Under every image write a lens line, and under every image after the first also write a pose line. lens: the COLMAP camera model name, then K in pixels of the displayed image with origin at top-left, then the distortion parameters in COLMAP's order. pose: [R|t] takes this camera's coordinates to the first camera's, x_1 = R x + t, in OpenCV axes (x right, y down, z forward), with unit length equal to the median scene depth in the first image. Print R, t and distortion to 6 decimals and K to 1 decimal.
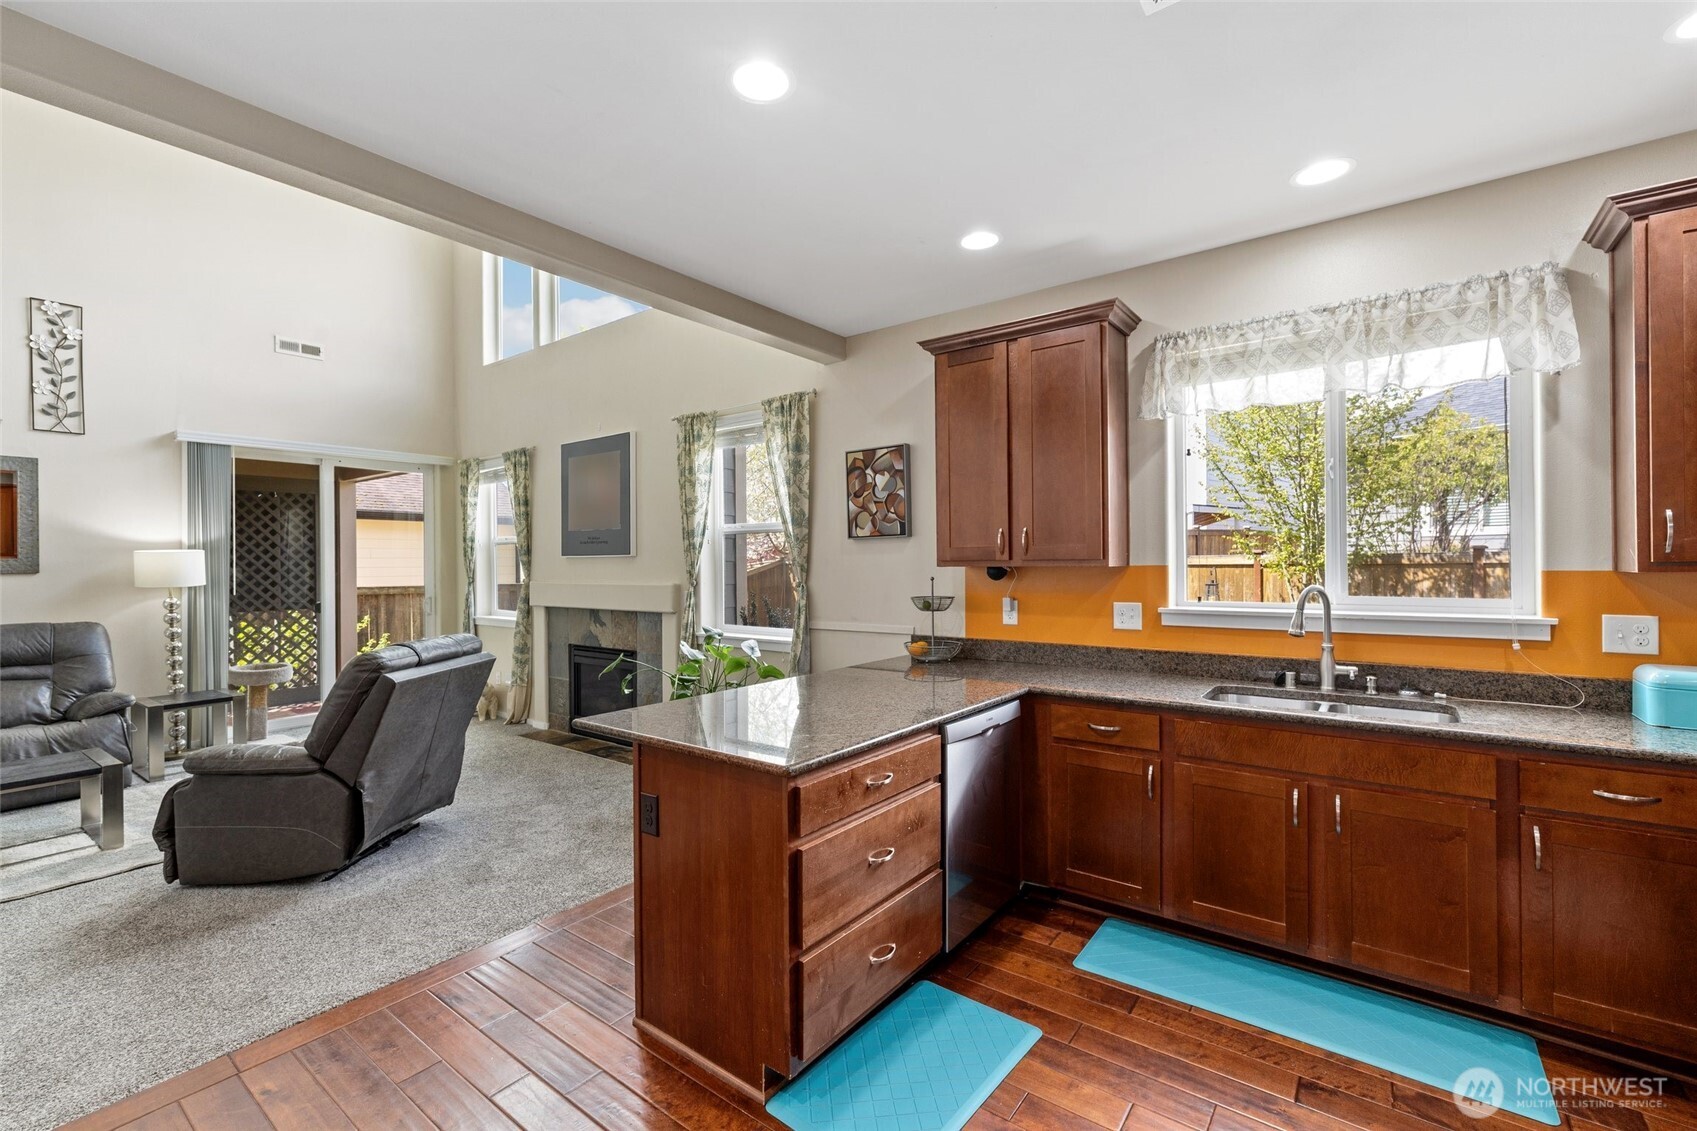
lens RADIAL K [[725.1, 0, 838.1], [0, 725.1, 561.8], [0, 0, 1]] dist [0.000953, 0.000343]
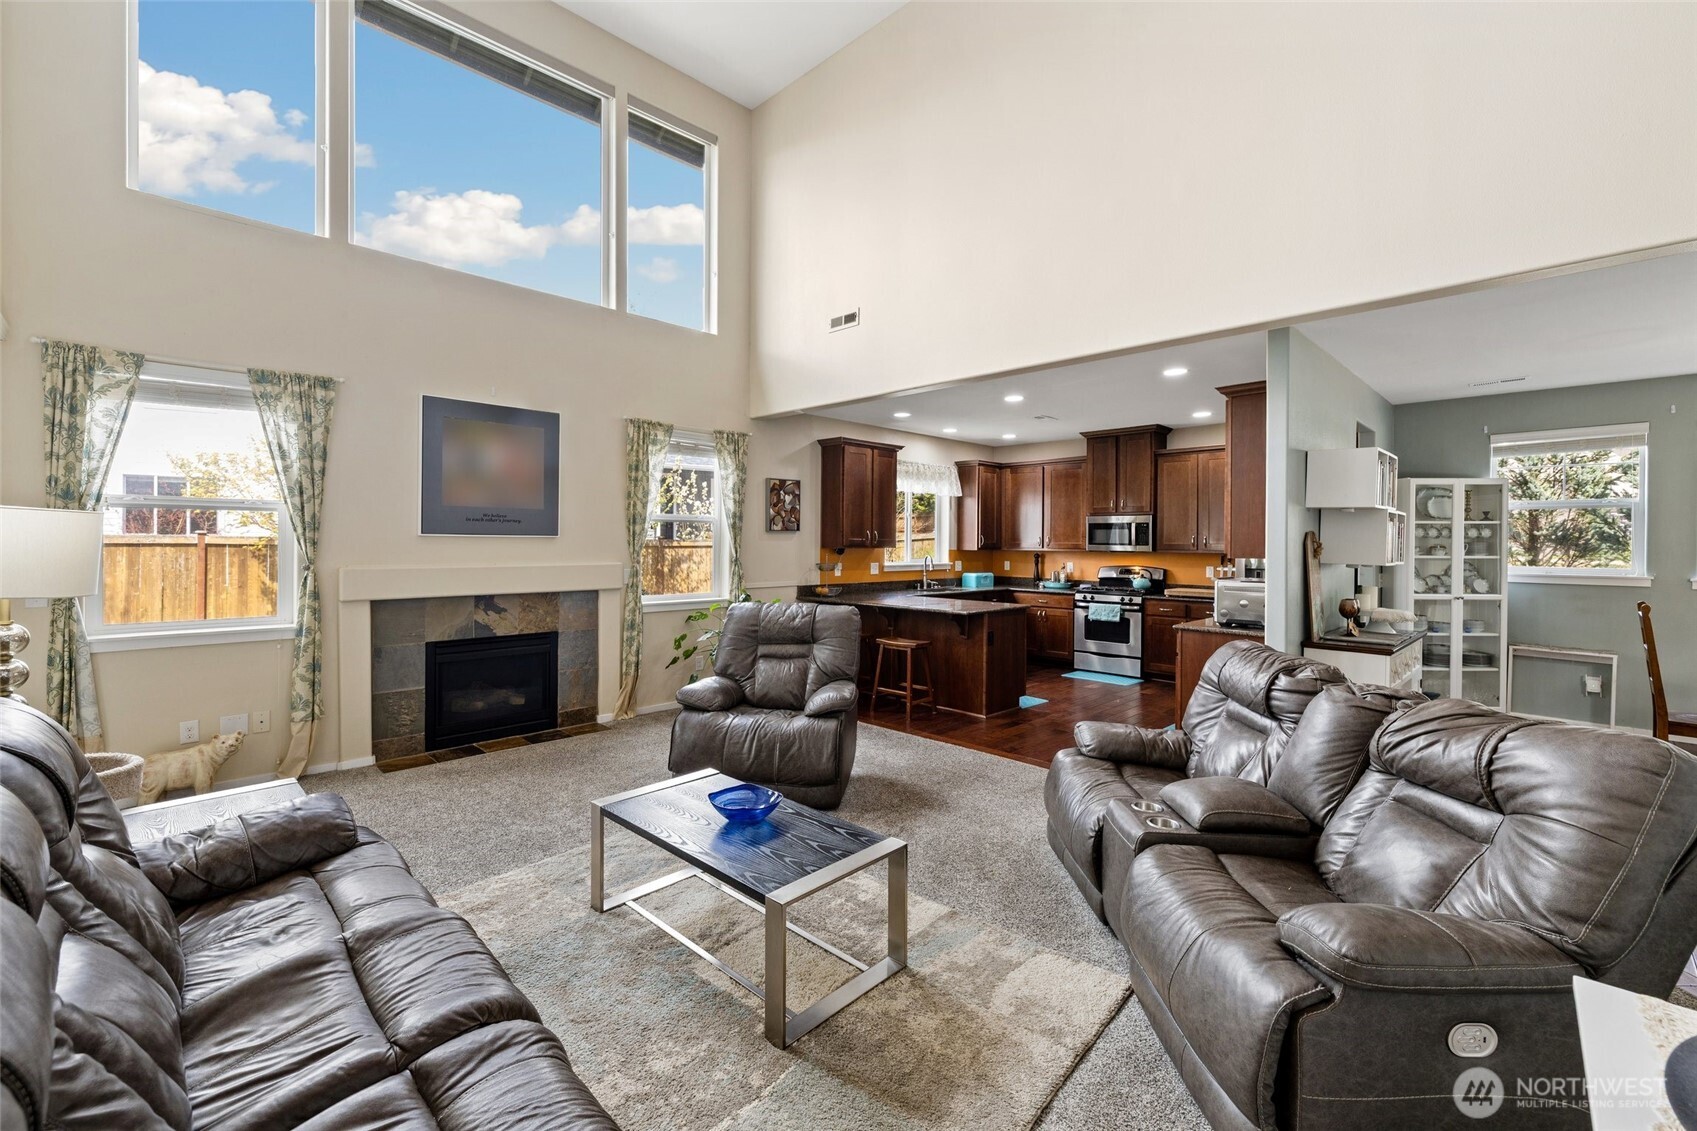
lens RADIAL K [[712.6, 0, 840.8], [0, 712.6, 545.8], [0, 0, 1]] dist [-0.000169, 0.000186]
pose [[0.137454, 0.004403, 0.990498, -1.621300], [-0.008849, 0.999956, -0.003217, 0.005389], [-0.990469, -0.008323, 0.137487, 0.640119]]
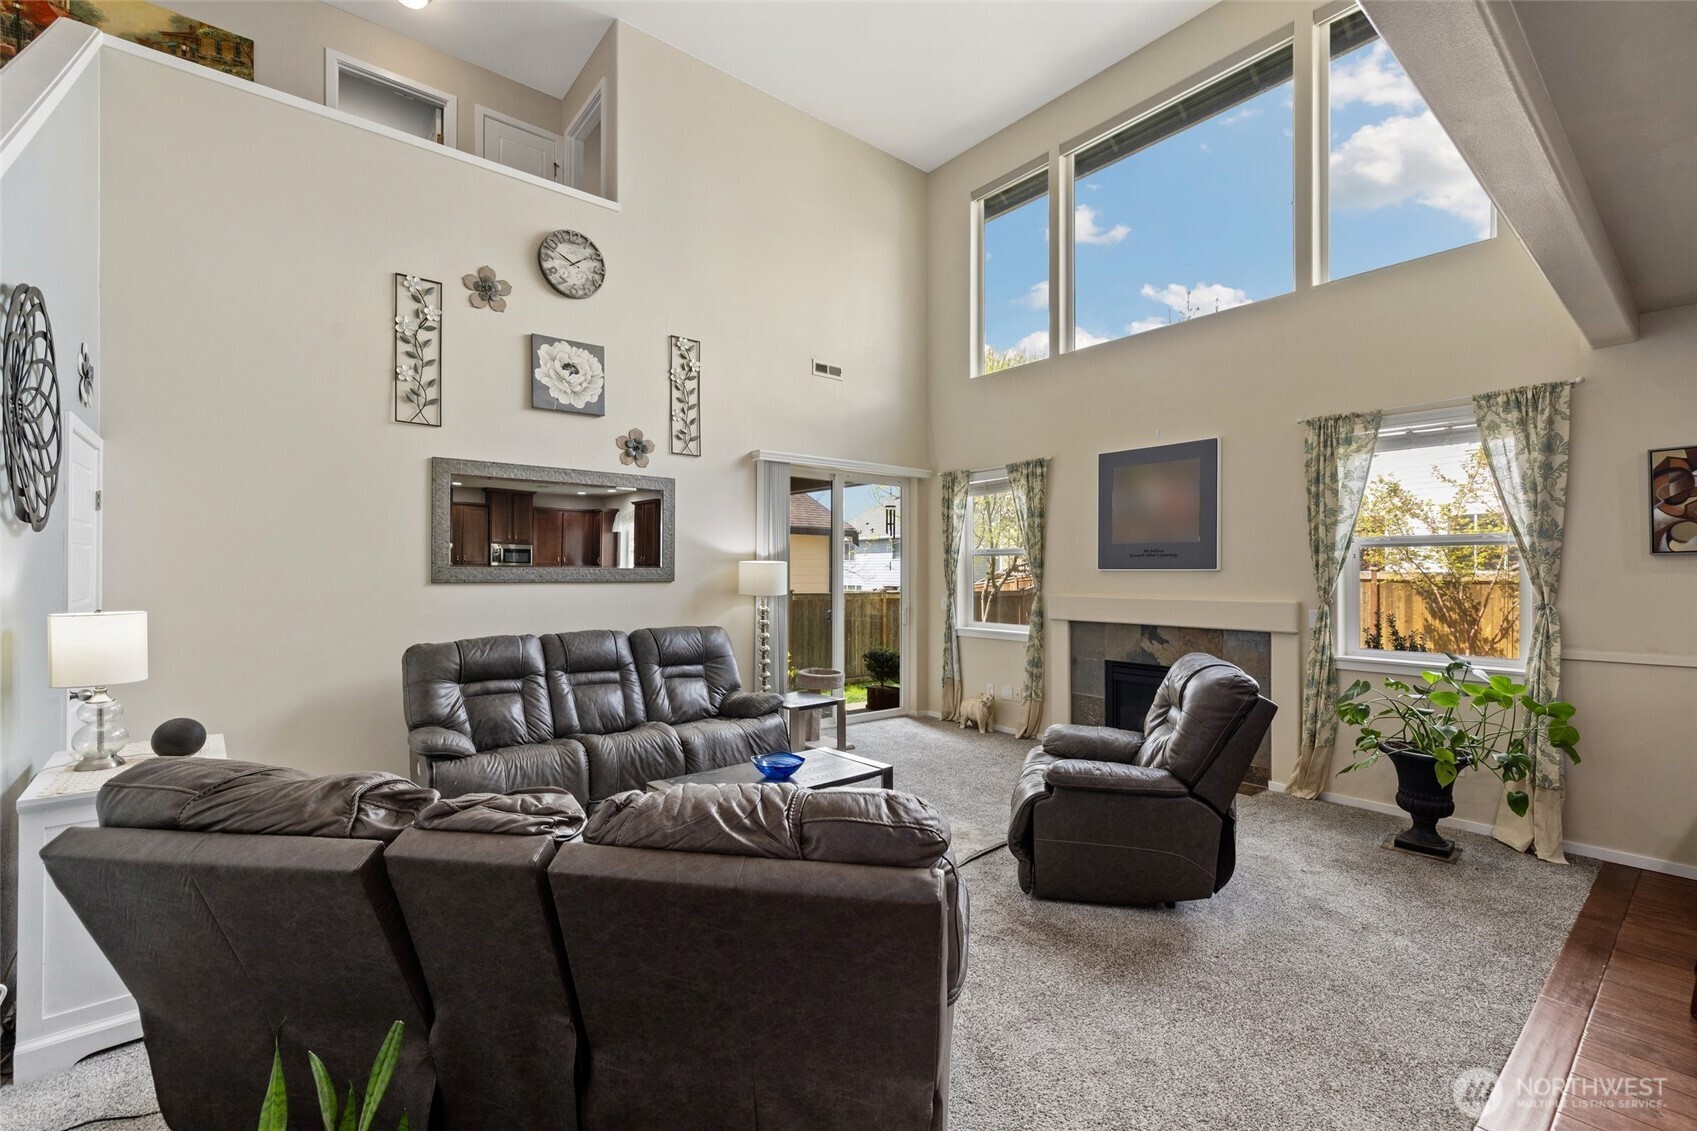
lens RADIAL K [[725.7, 0, 837.1], [0, 725.7, 568.9], [0, 0, 1]] dist [0.000092, 0.000164]
pose [[0.972230, 0.008873, -0.233861, -0.729700], [-0.009739, 0.999949, -0.002548, -0.003538], [0.233826, 0.004755, 0.972267, -0.035485]]
